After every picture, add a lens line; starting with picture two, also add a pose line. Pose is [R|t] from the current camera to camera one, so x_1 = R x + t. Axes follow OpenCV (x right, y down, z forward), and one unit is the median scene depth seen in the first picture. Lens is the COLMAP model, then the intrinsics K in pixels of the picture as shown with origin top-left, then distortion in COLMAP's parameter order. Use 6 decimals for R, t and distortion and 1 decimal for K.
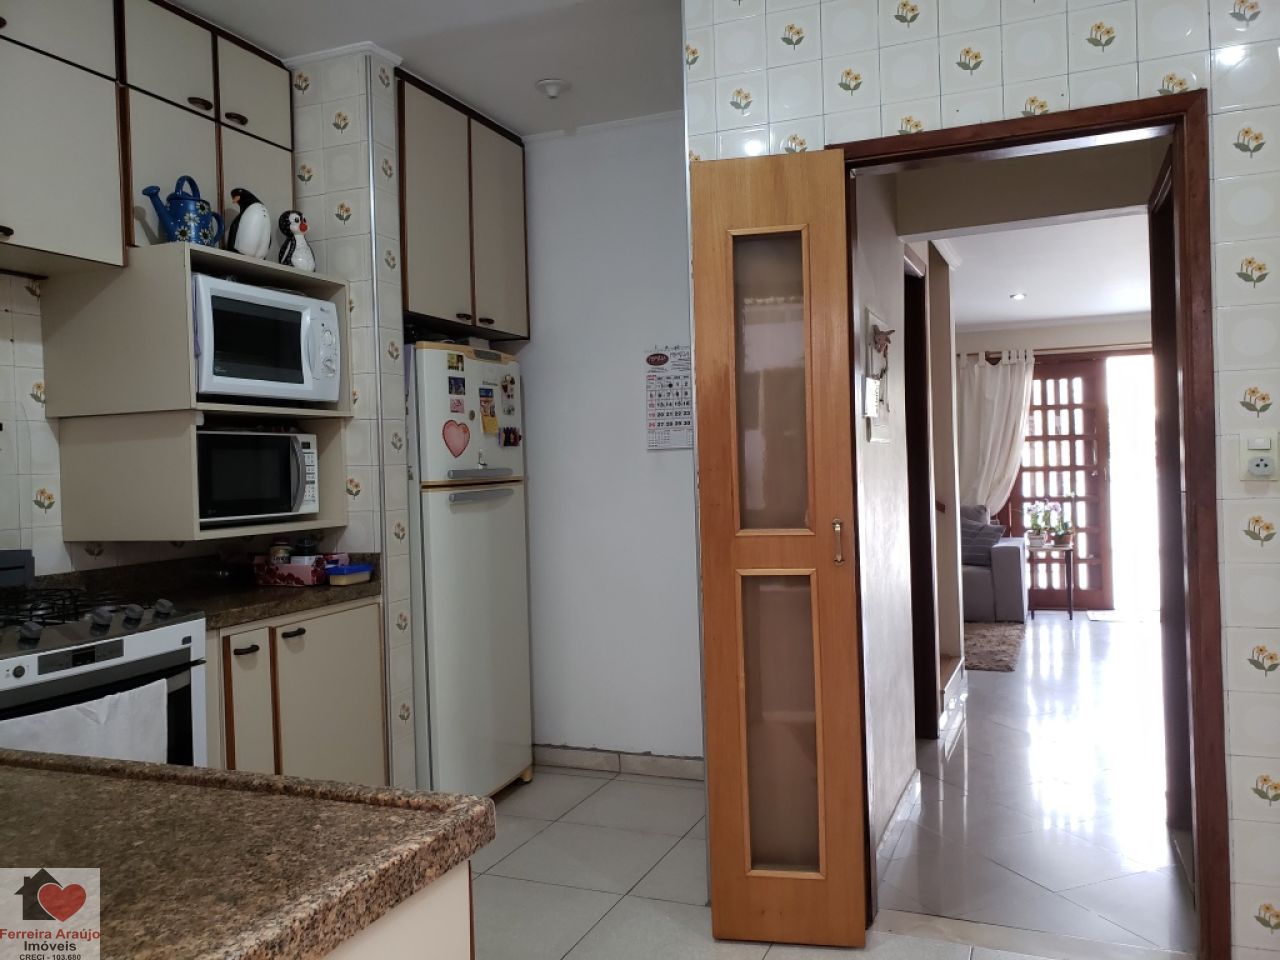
lens RADIAL K [[994.3, 0, 648.7], [0, 994.3, 464.3], [0, 0, 1]] dist [0.023843, -0.006026]
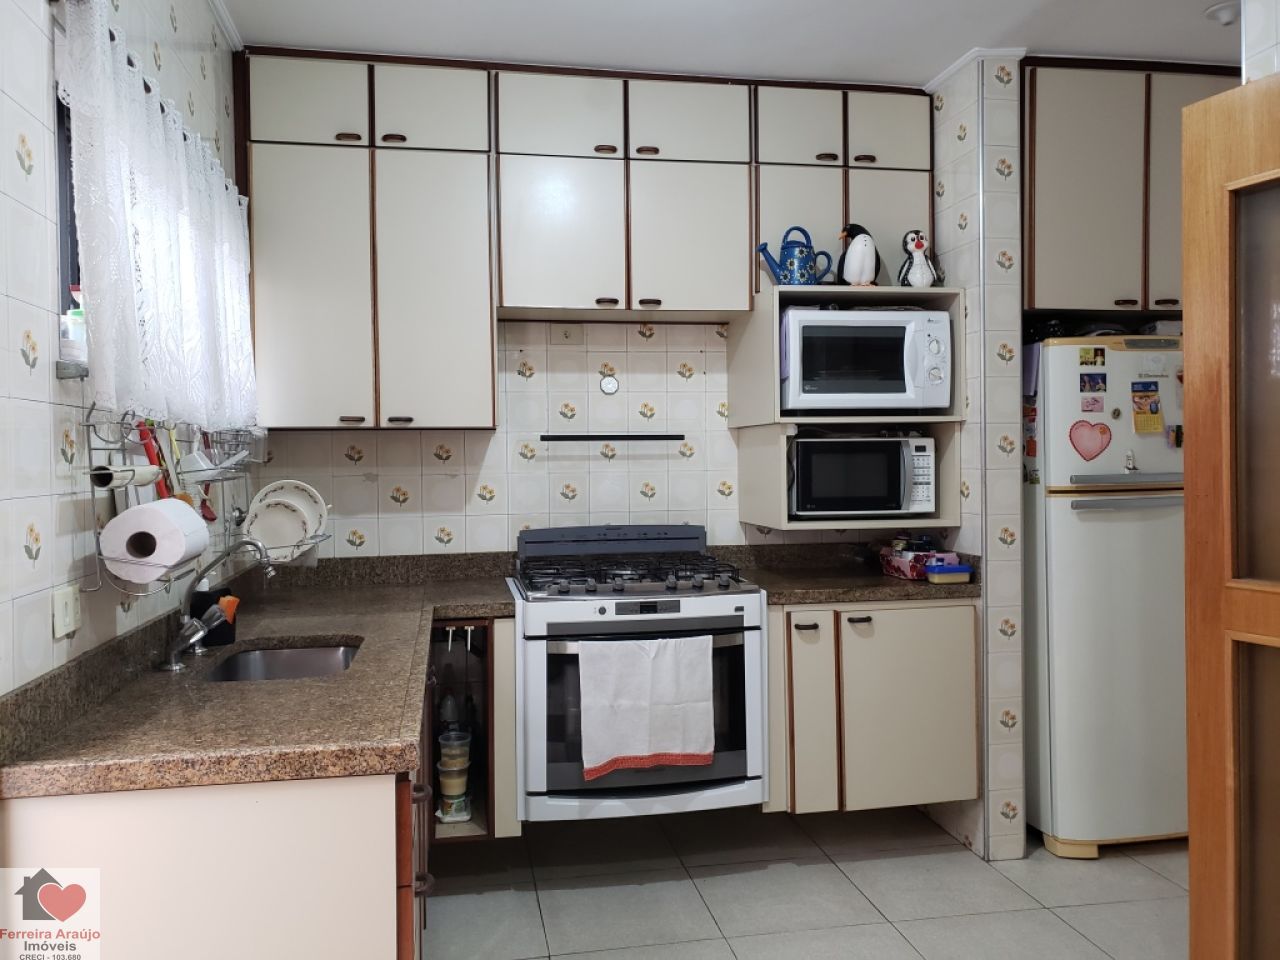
lens RADIAL K [[994.3, 0, 636.8], [0, 994.3, 463.7], [0, 0, 1]] dist [0.023843, -0.006026]
pose [[0.534178, 0.028744, -0.844883, 0.453638], [-0.002512, 0.999471, 0.032414, -0.041789], [0.845368, -0.015192, 0.533968, 0.191772]]
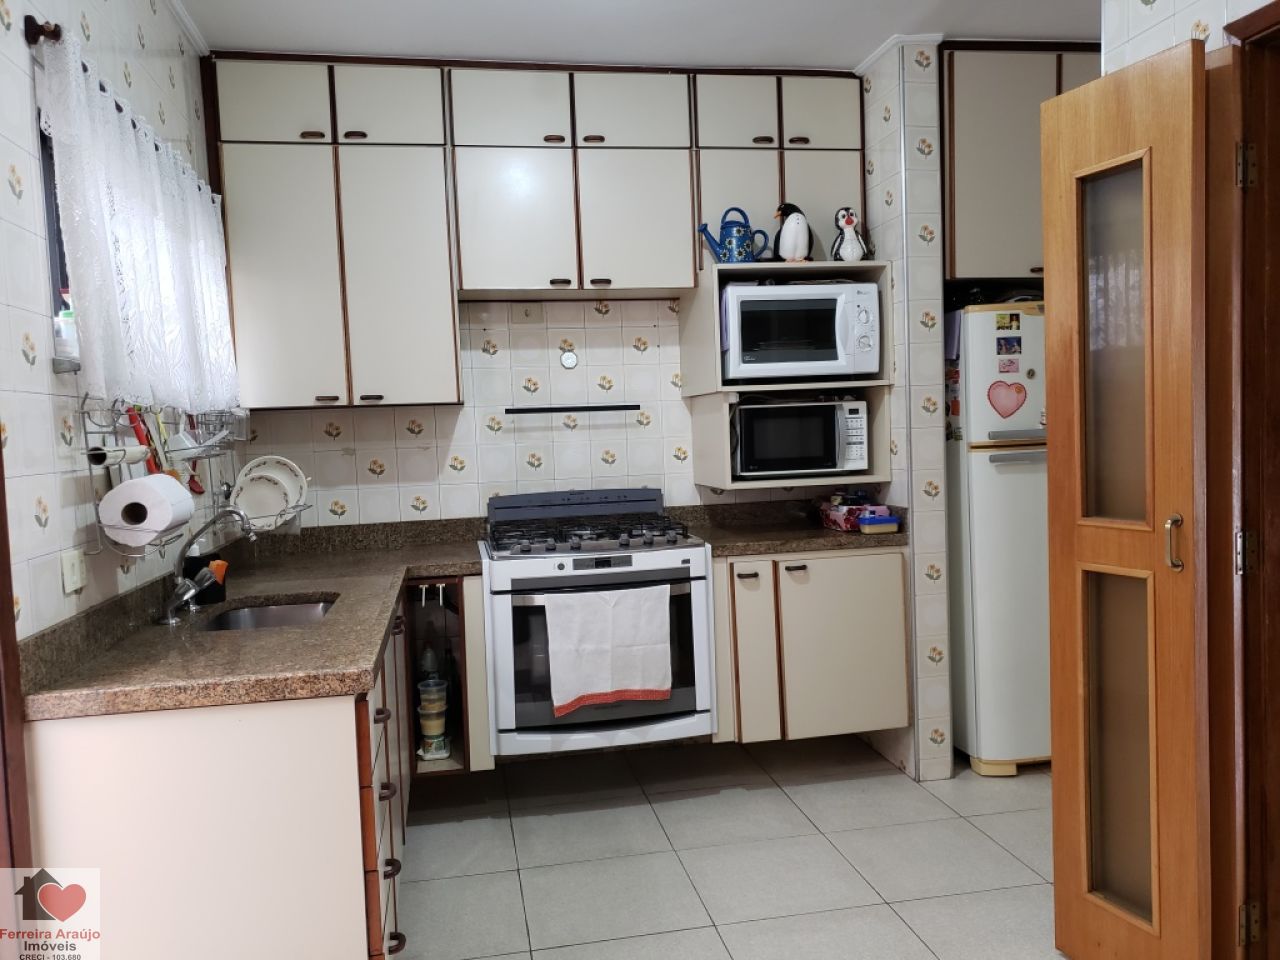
lens RADIAL K [[994.3, 0, 642.8], [0, 994.3, 481.9], [0, 0, 1]] dist [0.023843, -0.006026]
pose [[0.537844, 0.056003, -0.841182, 0.574398], [0.025256, 0.996273, 0.082477, -0.043935], [0.842666, -0.065605, 0.534425, 0.186840]]
